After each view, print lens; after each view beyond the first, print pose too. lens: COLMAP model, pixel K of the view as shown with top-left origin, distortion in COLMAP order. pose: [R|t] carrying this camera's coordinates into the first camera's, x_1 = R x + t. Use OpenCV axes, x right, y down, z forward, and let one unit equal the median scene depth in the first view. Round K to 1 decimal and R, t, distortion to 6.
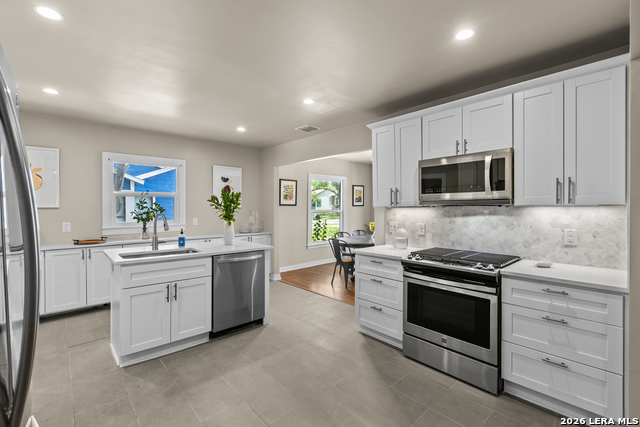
lens RADIAL K [[286.3, 0, 321.5], [0, 286.3, 209.2], [0, 0, 1]] dist [-0.003688, 0.000374]
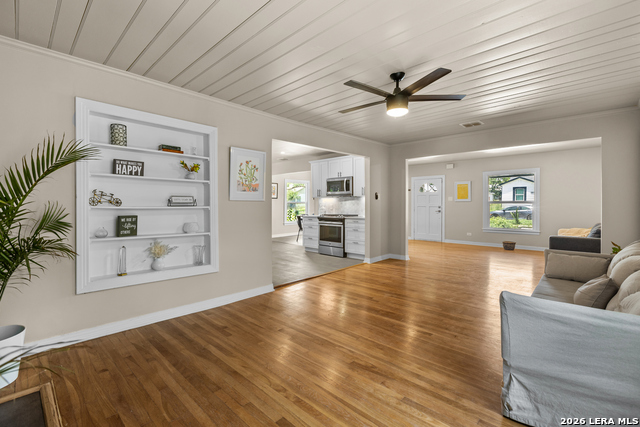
lens RADIAL K [[286.3, 0, 321.5], [0, 286.3, 204.3], [0, 0, 1]] dist [-0.003688, 0.000374]
pose [[0.997739, 0.001665, 0.067189, 0.118818], [-0.001117, 0.999966, -0.008186, 0.071337], [-0.067201, 0.008092, 0.997707, -1.407884]]
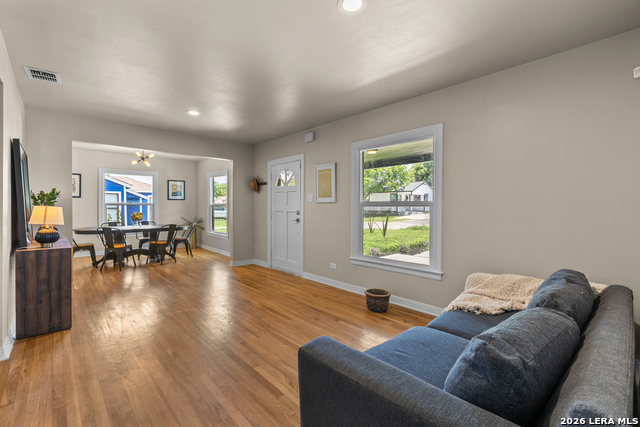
lens RADIAL K [[286.3, 0, 319.3], [0, 286.3, 208.5], [0, 0, 1]] dist [-0.003688, 0.000374]
pose [[0.999962, 0.007133, 0.005025, 1.654156], [-0.007113, 0.999967, -0.003960, 0.055959], [-0.005053, 0.003924, 0.999980, -0.172108]]
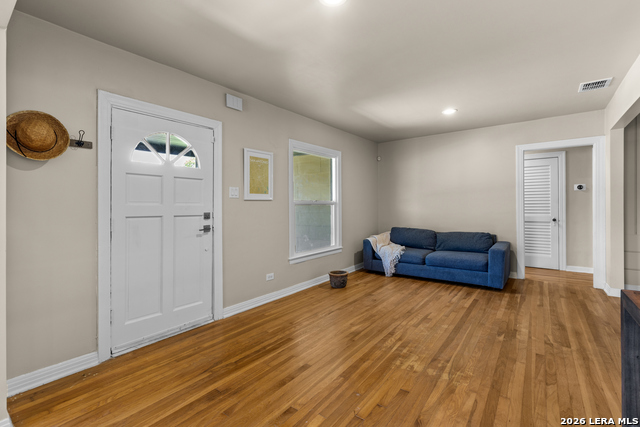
lens RADIAL K [[286.3, 0, 316.3], [0, 286.3, 207.5], [0, 0, 1]] dist [-0.003688, 0.000374]
pose [[-0.165711, -0.002758, 0.986171, 0.524302], [0.015548, 0.999864, 0.005409, 0.046821], [-0.986052, 0.016229, -0.165645, 1.266925]]
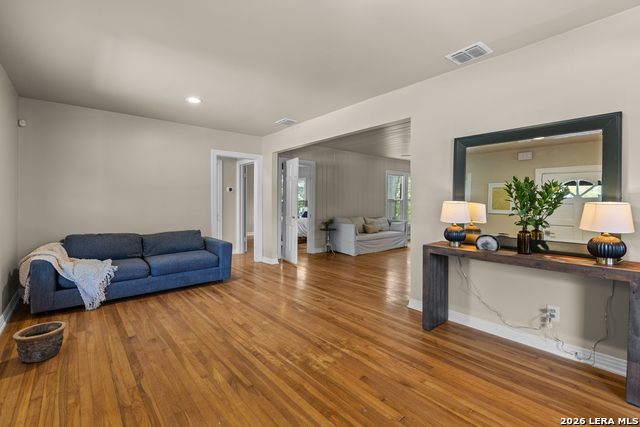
lens RADIAL K [[286.3, 0, 314.4], [0, 286.3, 200.1], [0, 0, 1]] dist [-0.003688, 0.000374]
pose [[-0.998879, 0.002255, 0.047281, 1.159671], [0.002159, 0.999995, -0.002091, 0.048593], [-0.047285, -0.001986, -0.998879, 1.624676]]
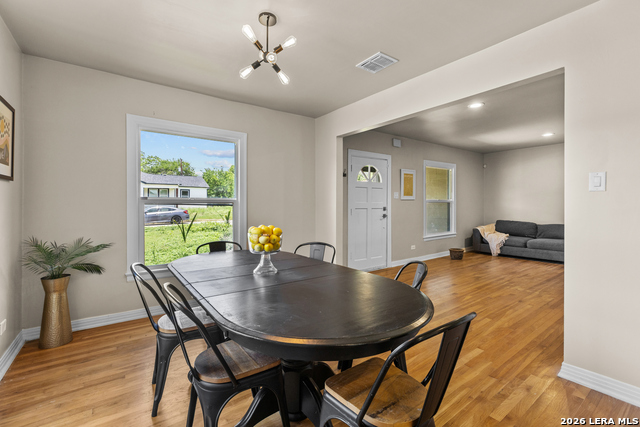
lens RADIAL K [[286.3, 0, 313.9], [0, 286.3, 205.4], [0, 0, 1]] dist [-0.003688, 0.000374]
pose [[0.117855, -0.005414, 0.993016, -0.242387], [0.013273, 0.999904, 0.003876, 0.041794], [-0.992942, 0.012724, 0.117916, 1.693685]]
